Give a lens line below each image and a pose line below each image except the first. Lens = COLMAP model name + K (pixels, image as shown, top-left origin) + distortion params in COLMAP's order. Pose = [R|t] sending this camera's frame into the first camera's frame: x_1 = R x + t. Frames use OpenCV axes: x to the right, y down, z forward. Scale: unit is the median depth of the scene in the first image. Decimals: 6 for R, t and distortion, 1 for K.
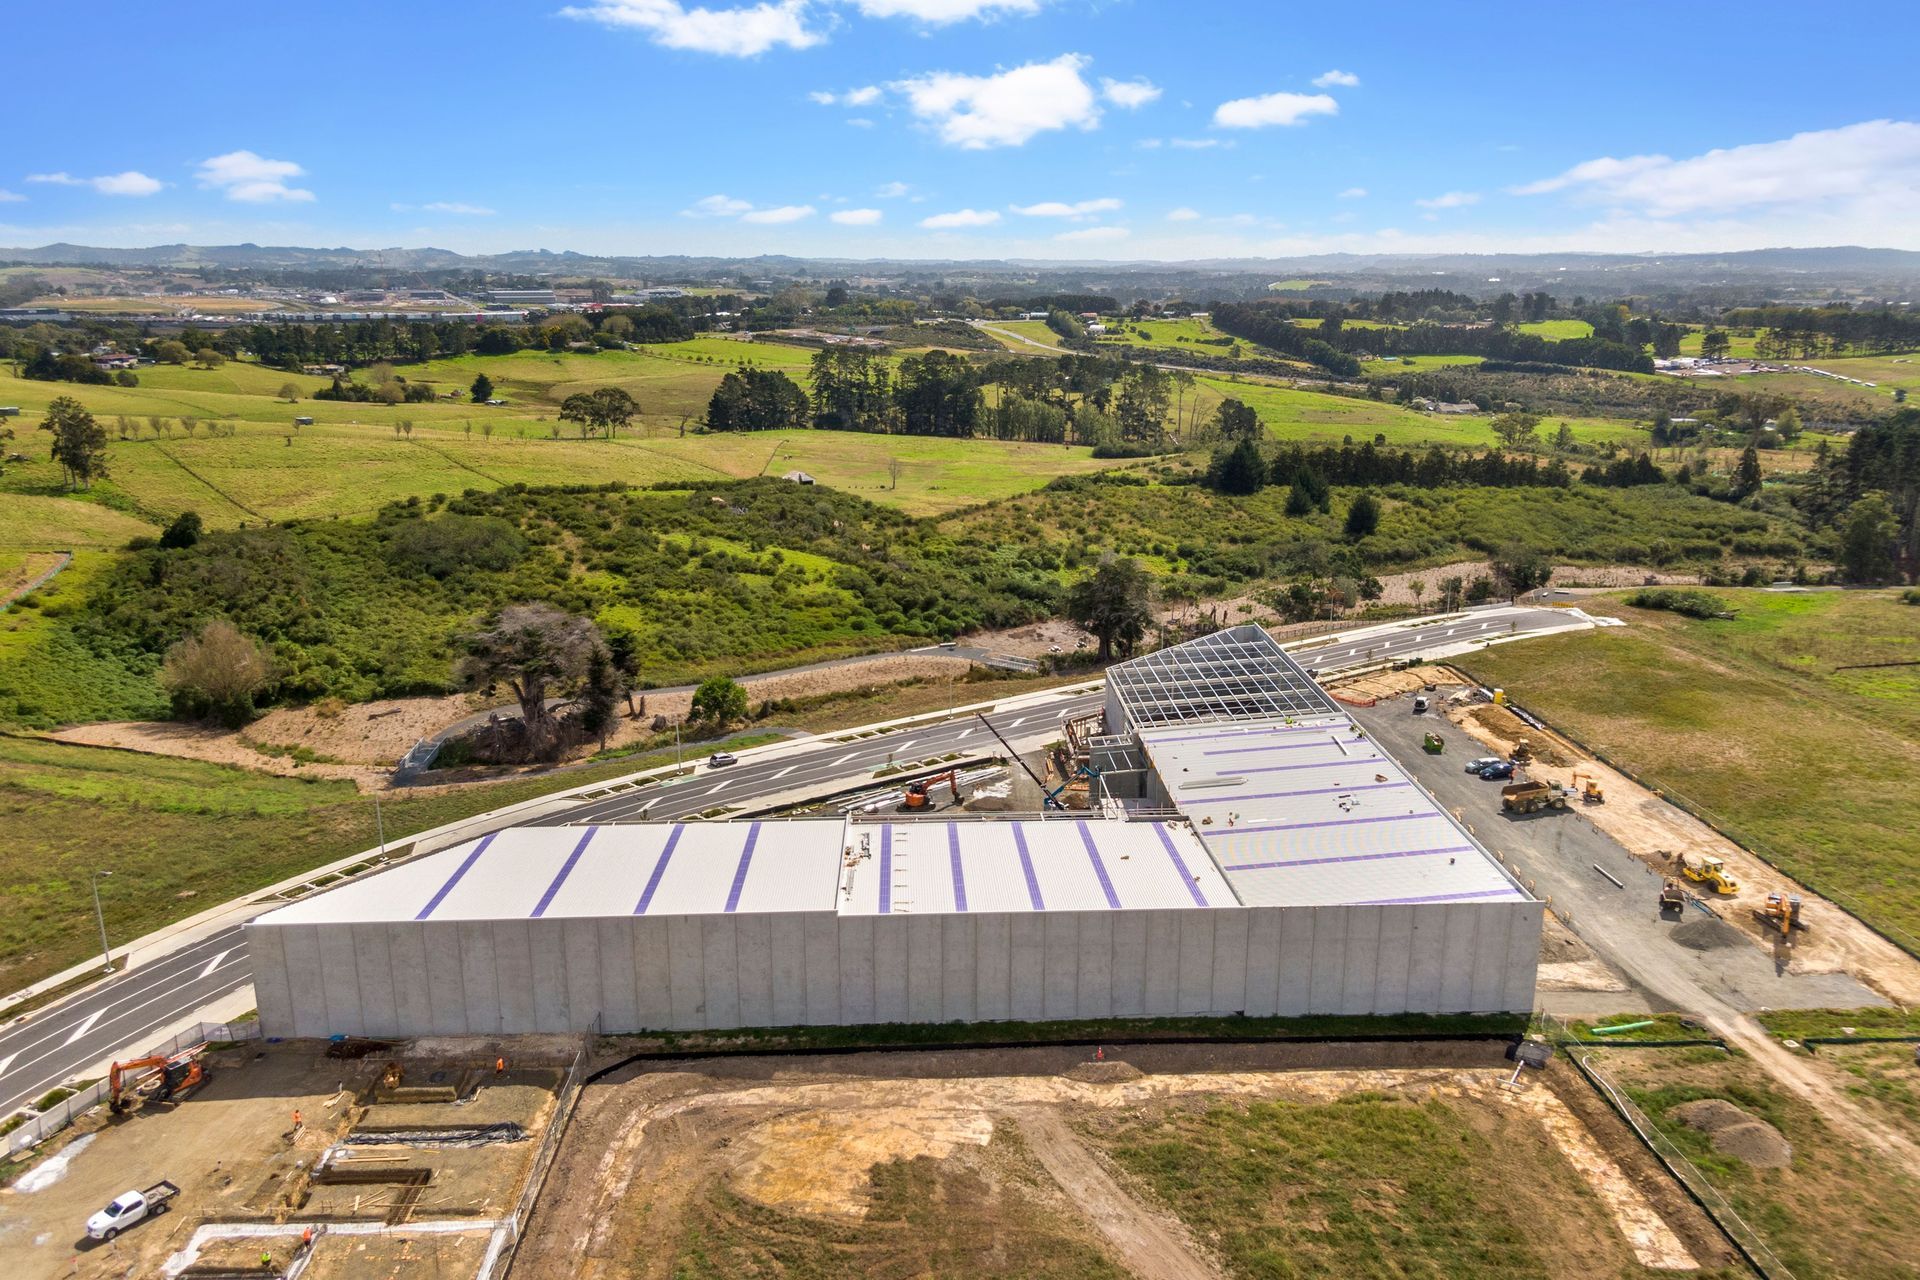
lens RADIAL K [[1385.0, 0, 960.0], [0, 1385.0, 640.0], [0, 0, 1]] dist [0.022415, 0.001153]
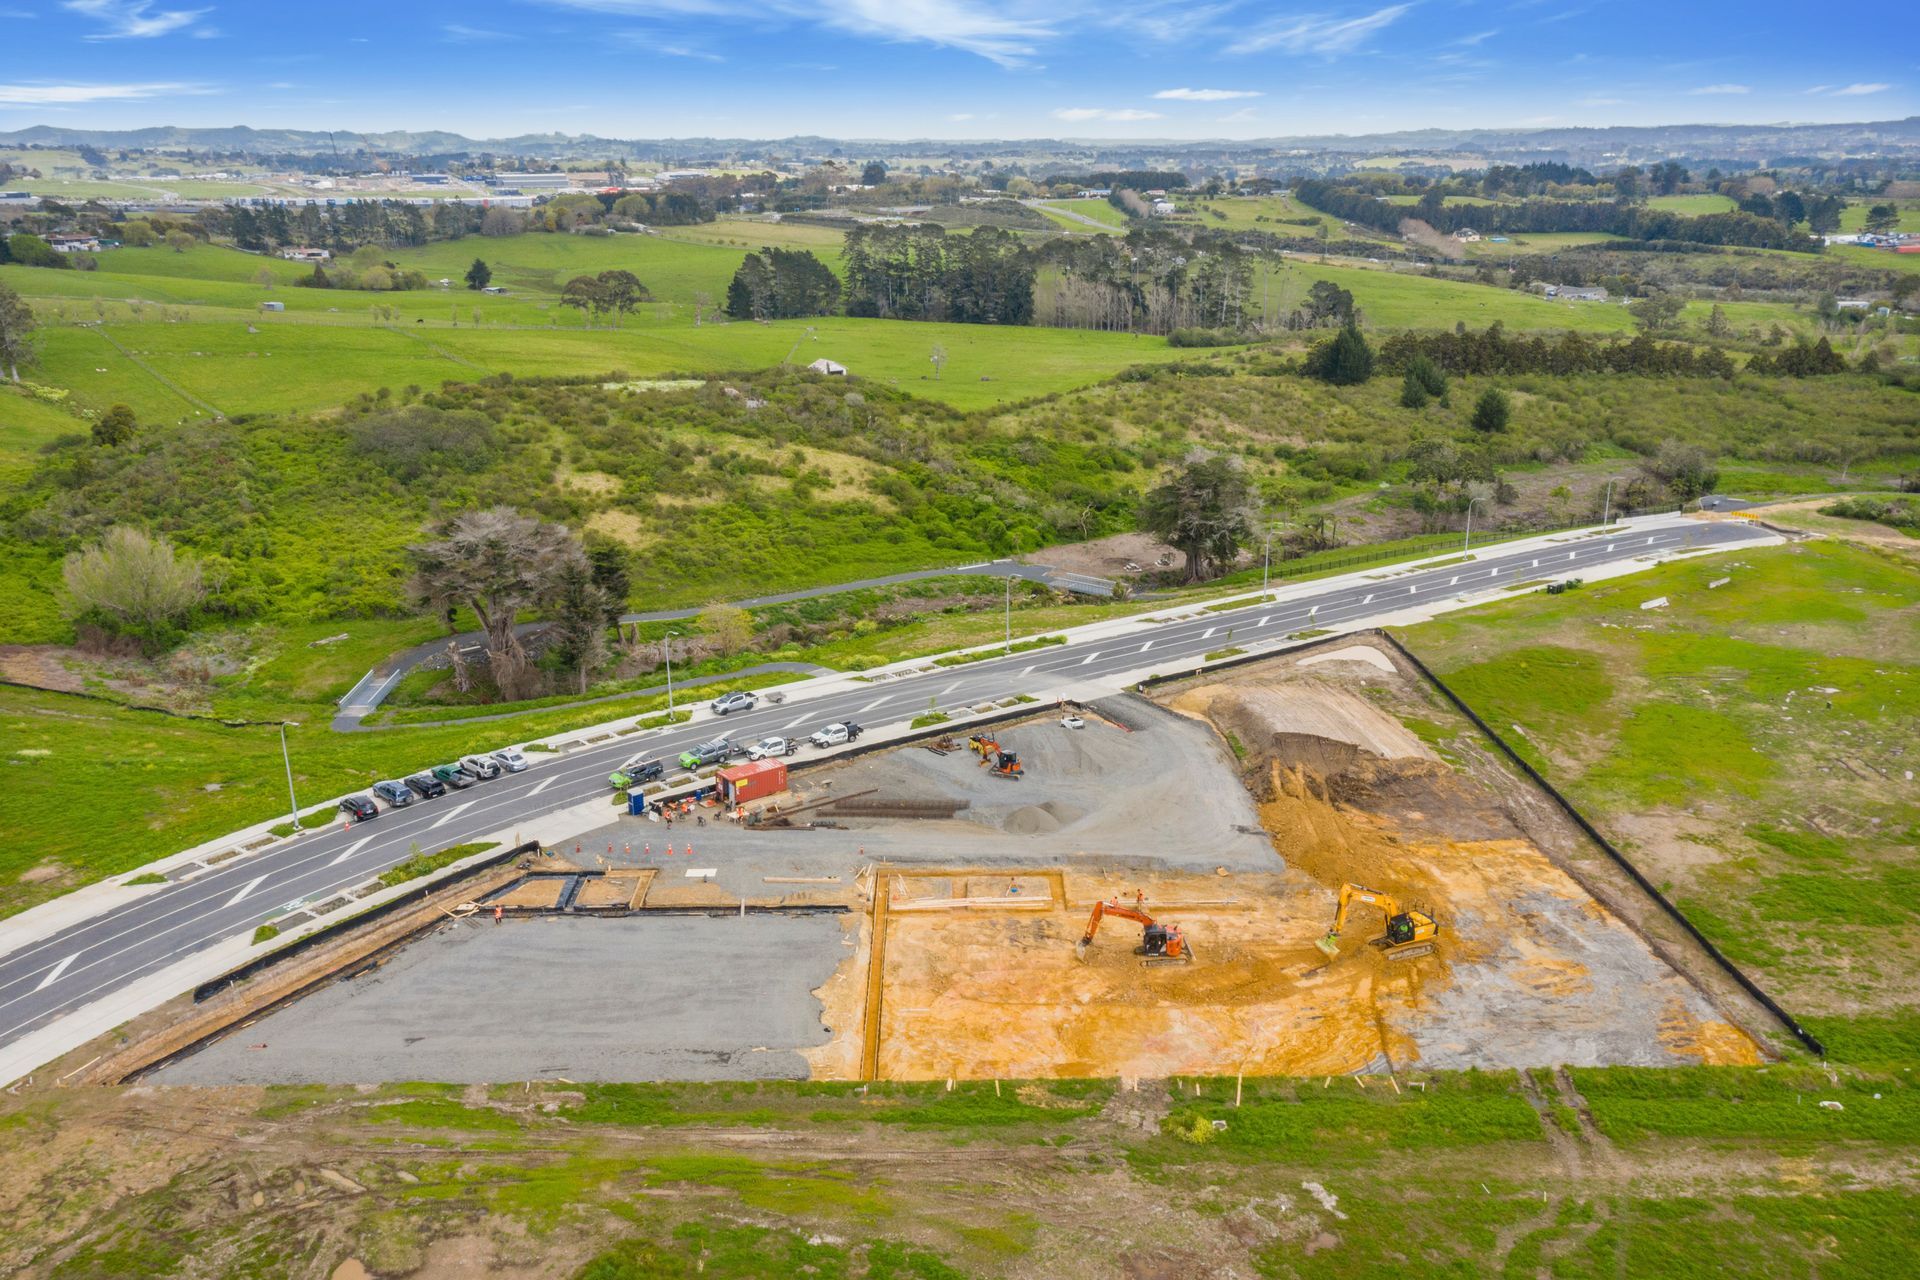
lens RADIAL K [[1385.0, 0, 960.0], [0, 1385.0, 640.0], [0, 0, 1]] dist [0.022415, 0.001153]
pose [[0.999535, 0.004881, -0.030115, -0.007188], [-0.003124, 0.998306, 0.058105, 0.001958], [0.030347, -0.057984, 0.997856, 0.136073]]
